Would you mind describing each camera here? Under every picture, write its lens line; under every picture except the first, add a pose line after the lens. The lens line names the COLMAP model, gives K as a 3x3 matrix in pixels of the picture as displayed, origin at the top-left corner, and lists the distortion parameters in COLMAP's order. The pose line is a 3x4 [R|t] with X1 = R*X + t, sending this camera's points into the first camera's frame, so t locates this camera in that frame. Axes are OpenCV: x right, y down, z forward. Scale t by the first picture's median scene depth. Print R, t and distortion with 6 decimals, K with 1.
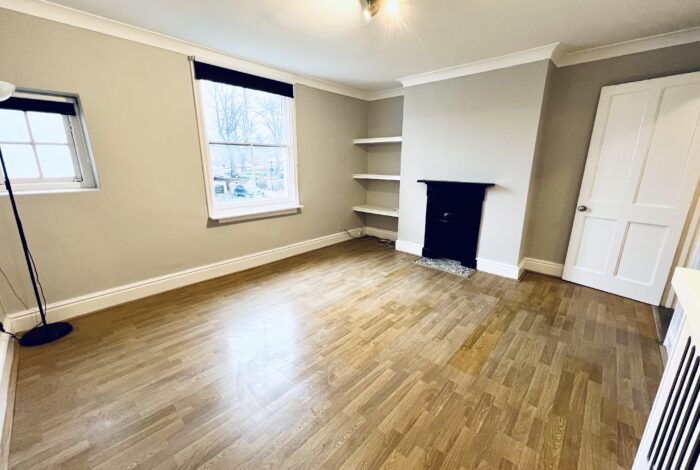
lens RADIAL K [[277.5, 0, 347.5], [0, 277.5, 234.6], [0, 0, 1]] dist [0.000491, 0.000089]
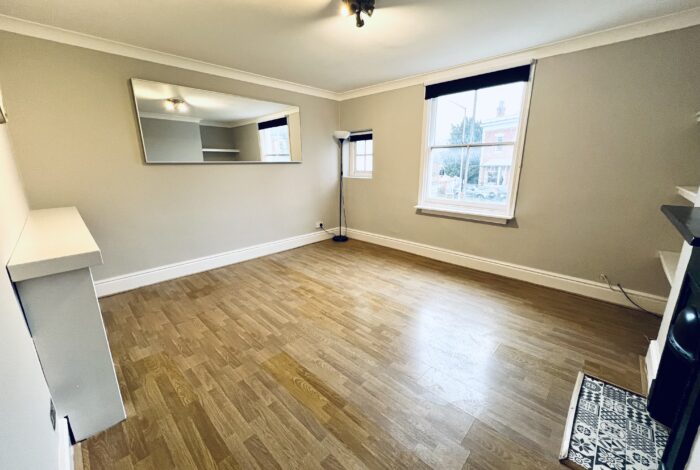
lens RADIAL K [[277.5, 0, 348.3], [0, 277.5, 231.7], [0, 0, 1]] dist [0.000491, 0.000089]
pose [[-0.014476, 0.233967, -0.972137, 1.050391], [-0.247881, 0.941049, 0.230176, -0.223091], [0.968682, 0.244306, 0.044374, 0.888328]]
